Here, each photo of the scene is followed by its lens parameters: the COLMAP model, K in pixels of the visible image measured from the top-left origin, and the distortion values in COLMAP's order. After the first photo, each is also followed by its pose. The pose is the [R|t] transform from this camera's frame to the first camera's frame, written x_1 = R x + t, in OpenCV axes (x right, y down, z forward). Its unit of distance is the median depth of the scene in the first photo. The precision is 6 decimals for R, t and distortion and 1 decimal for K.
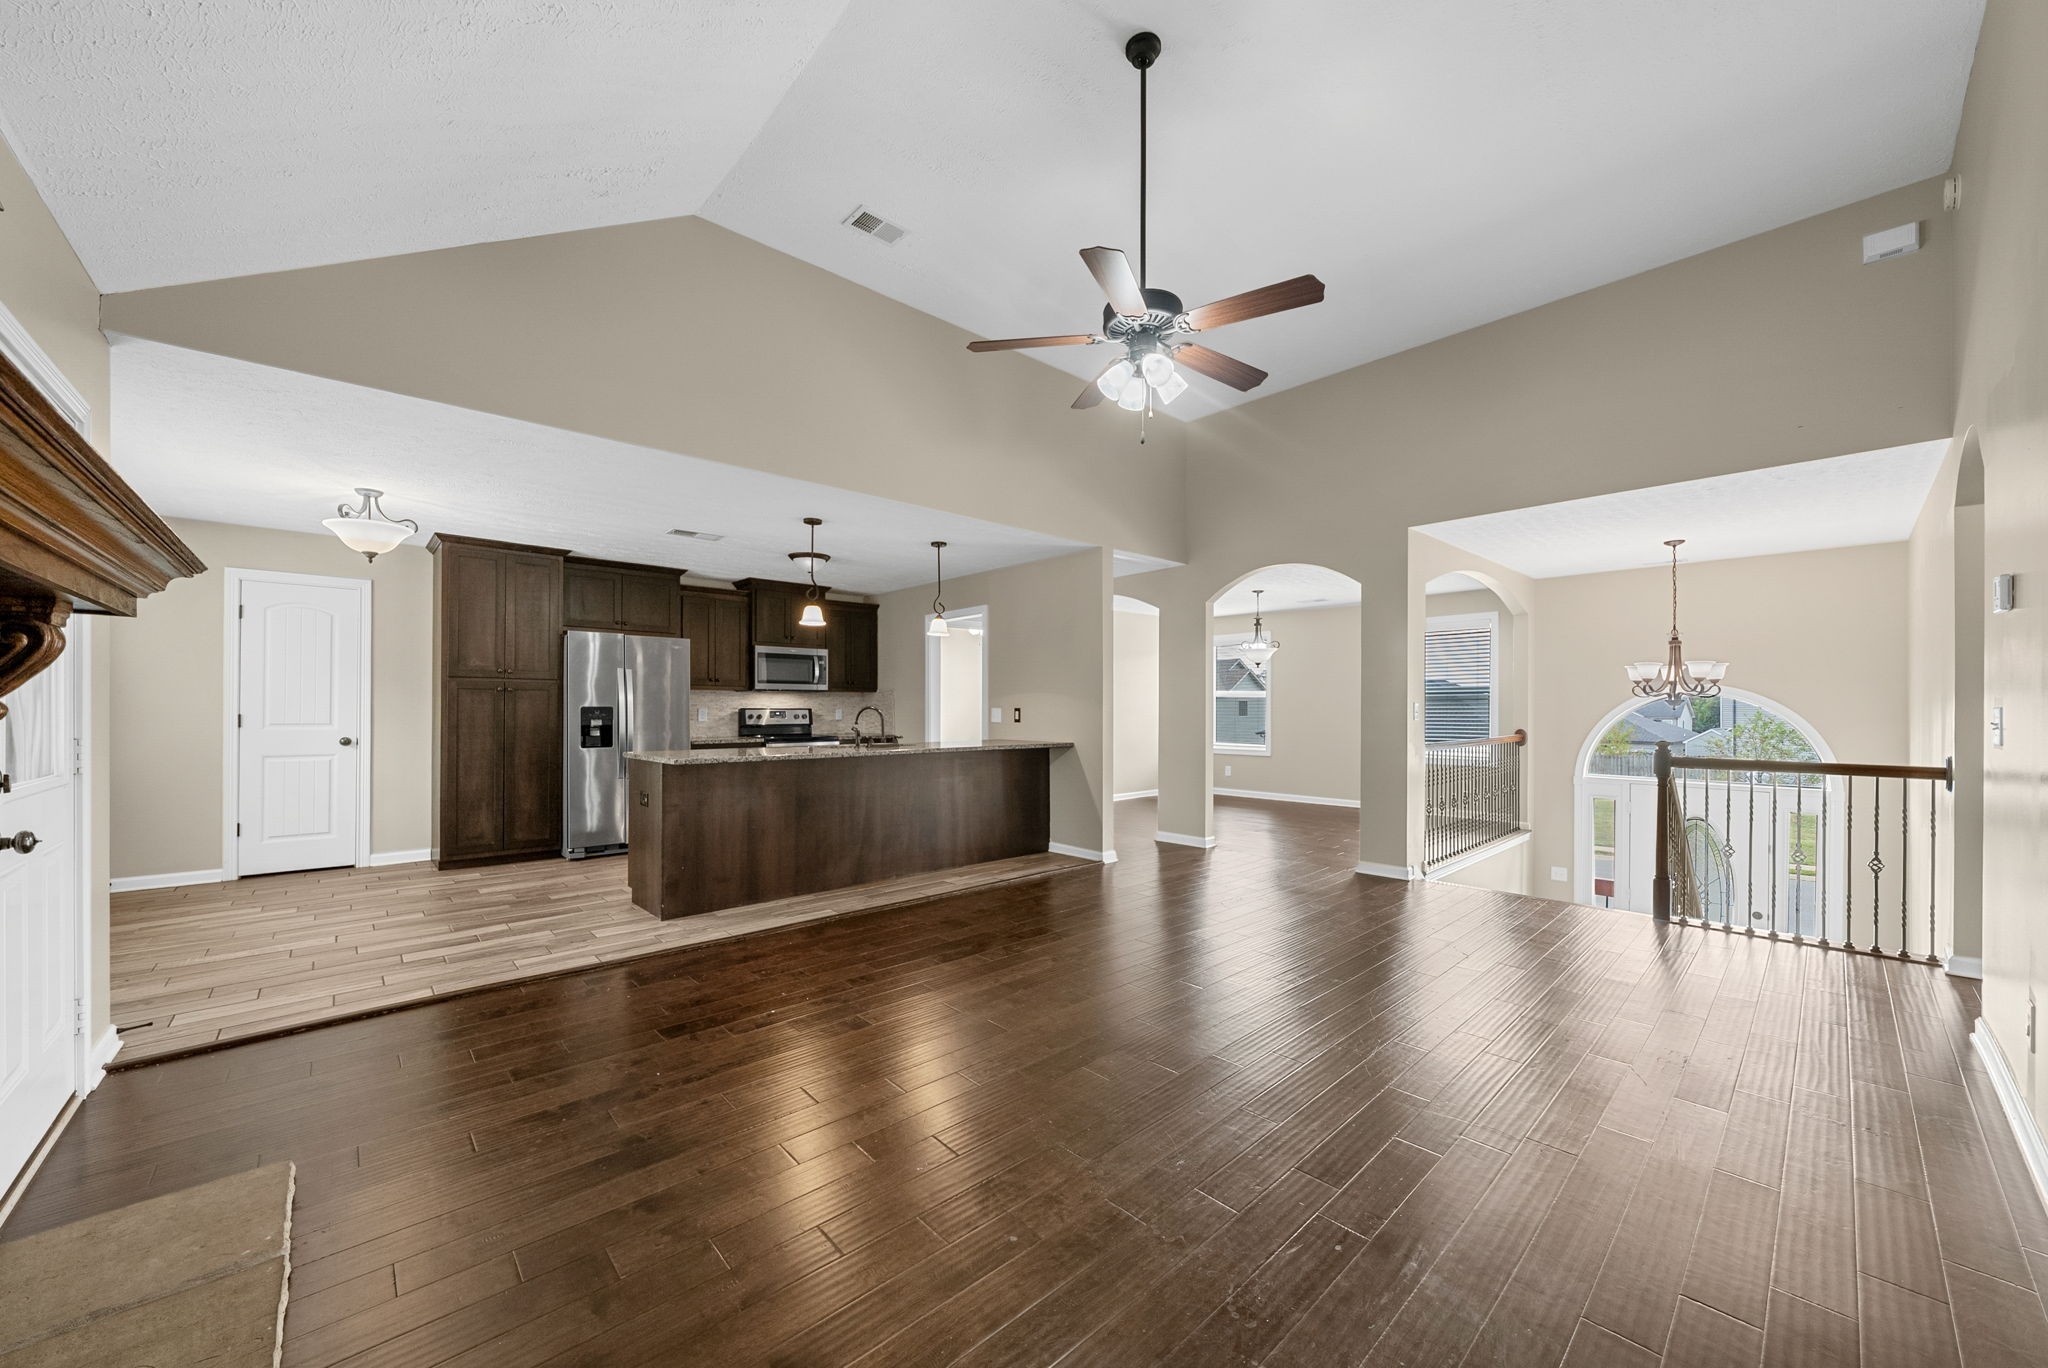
lens RADIAL K [[749.1, 0, 1026.5], [0, 749.1, 711.6], [0, 0, 1]] dist [-0.000747, -0.000043]
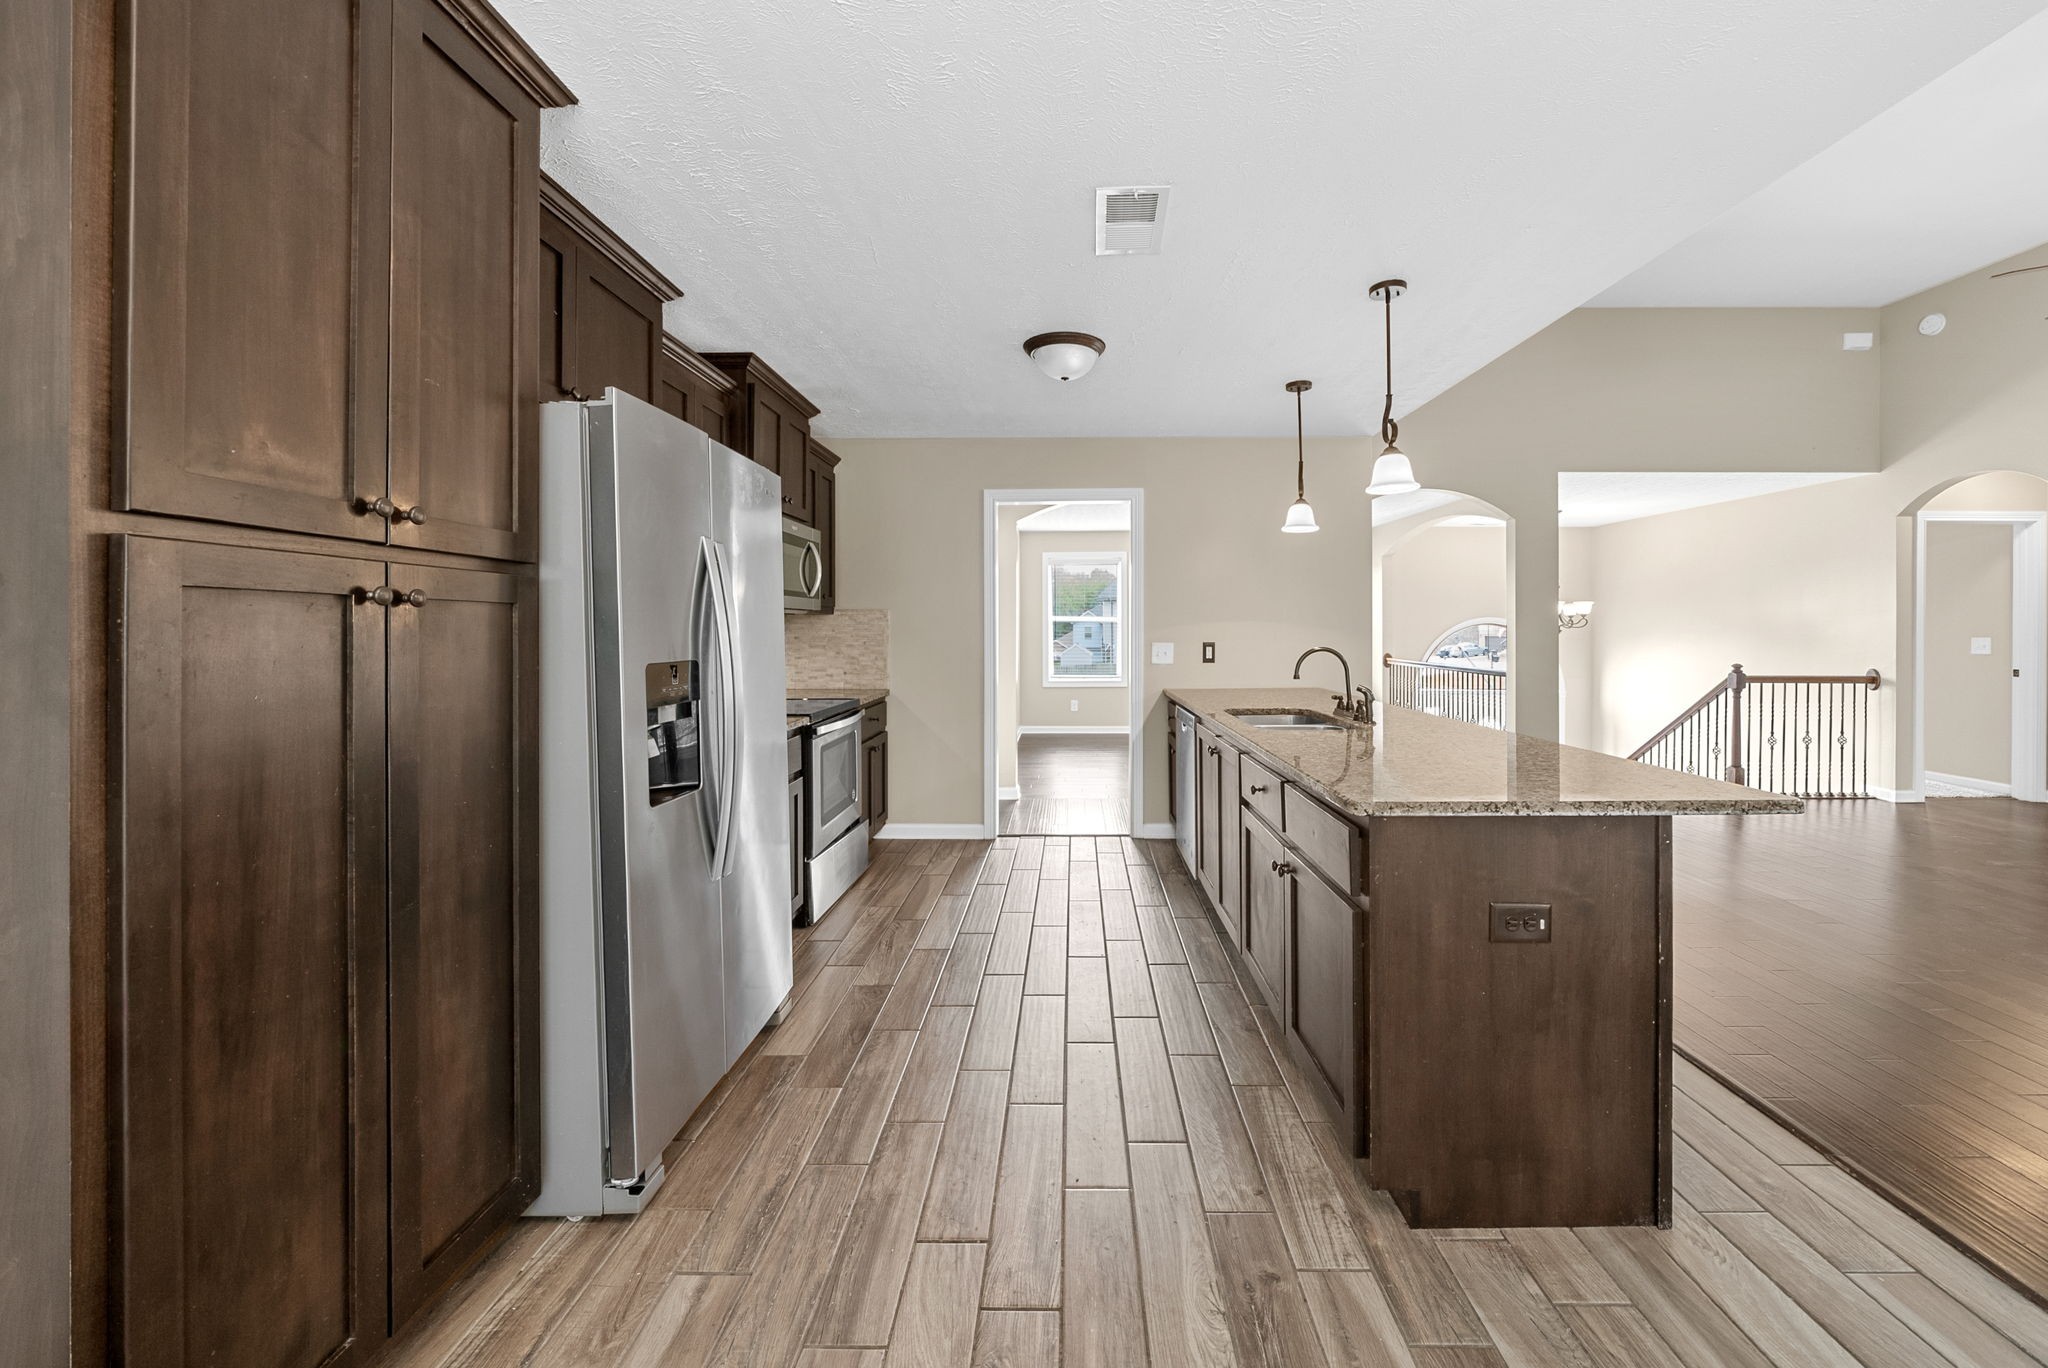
lens RADIAL K [[776.7, 0, 1072.2], [0, 776.7, 634.4], [0, 0, 1]] dist [0.000552, -0.000002]
pose [[0.674962, -0.006731, 0.737822, -0.742688], [0.005632, 0.999976, 0.003971, -0.019039], [-0.737831, 0.001476, 0.674984, 0.714165]]
